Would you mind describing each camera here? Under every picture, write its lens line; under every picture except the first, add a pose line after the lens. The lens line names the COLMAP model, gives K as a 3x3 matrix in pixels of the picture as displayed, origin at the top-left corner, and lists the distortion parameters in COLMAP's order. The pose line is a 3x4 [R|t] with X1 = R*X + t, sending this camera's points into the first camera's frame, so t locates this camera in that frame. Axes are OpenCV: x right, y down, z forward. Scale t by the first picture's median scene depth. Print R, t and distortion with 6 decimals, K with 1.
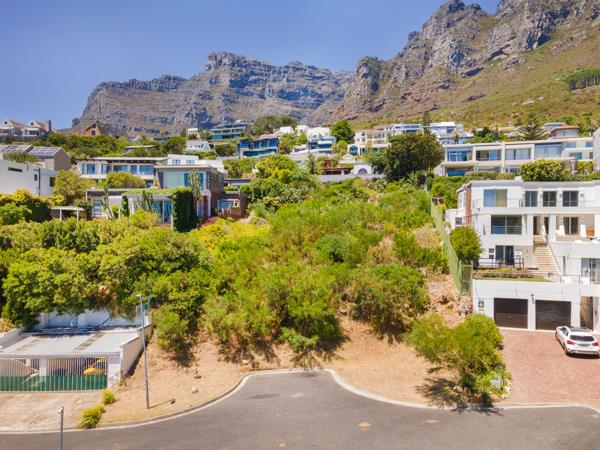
lens RADIAL K [[447.8, 0, 302.8], [0, 447.8, 237.1], [0, 0, 1]] dist [0.031173, 0.051211]
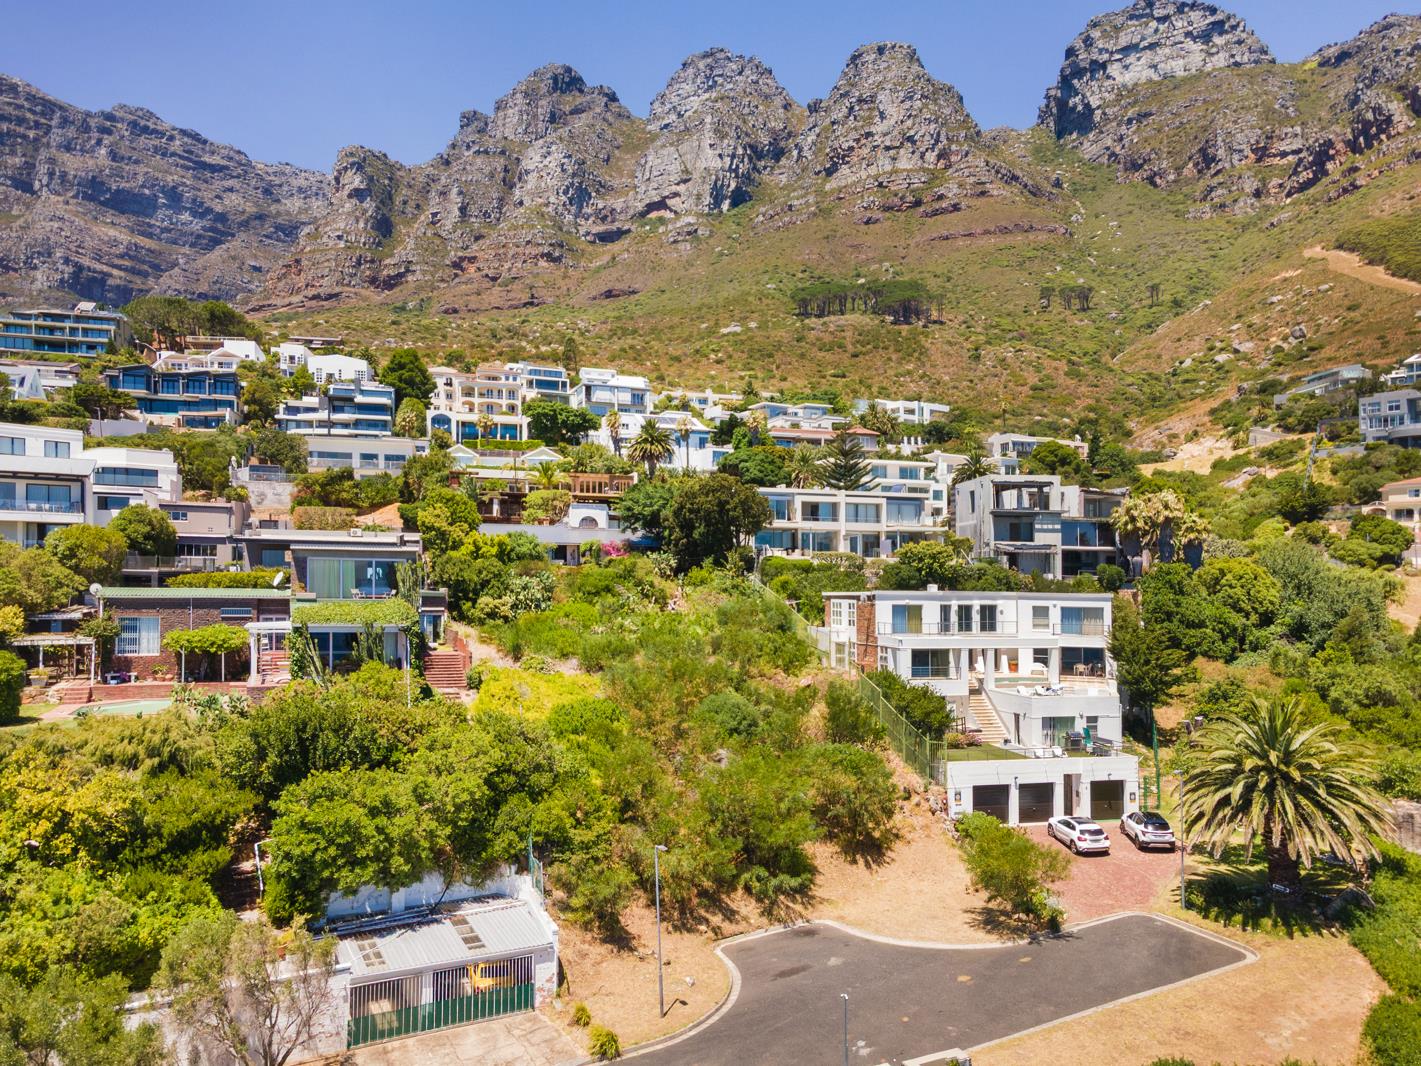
lens RADIAL K [[1060.5, 0, 766.5], [0, 1060.5, 578.4], [0, 0, 1]] dist [0.031173, 0.051211]
pose [[0.868832, 0.008718, 0.495030, -0.492639], [-0.002006, 0.999899, -0.014089, -0.120117], [-0.495103, 0.011248, 0.868761, -0.217948]]
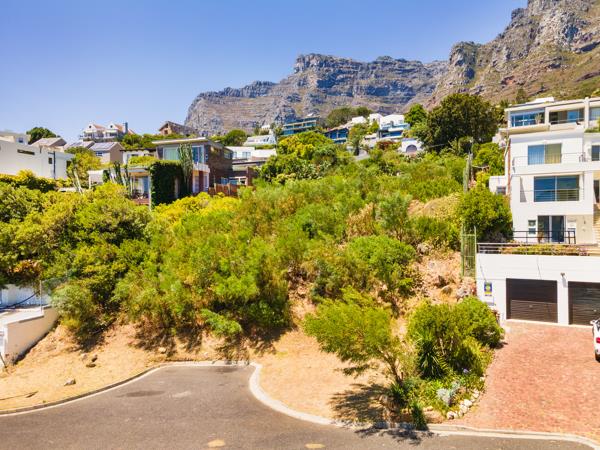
lens RADIAL K [[447.8, 0, 297.5], [0, 447.8, 236.3], [0, 0, 1]] dist [0.031173, 0.051211]
pose [[0.977456, -0.007567, -0.211004, 0.176774], [0.007463, 0.999971, -0.001288, 0.046173], [0.211007, -0.000316, 0.977484, 0.157672]]
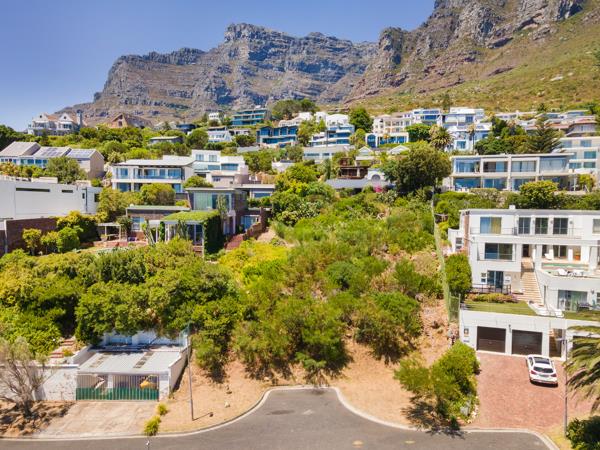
lens RADIAL K [[447.8, 0, 302.4], [0, 447.8, 237.8], [0, 0, 1]] dist [0.031173, 0.051211]
pose [[0.999078, 0.013742, -0.040679, 0.008957], [-0.011370, 0.998252, 0.057990, -0.111909], [0.041404, -0.057474, 0.997488, -0.125680]]
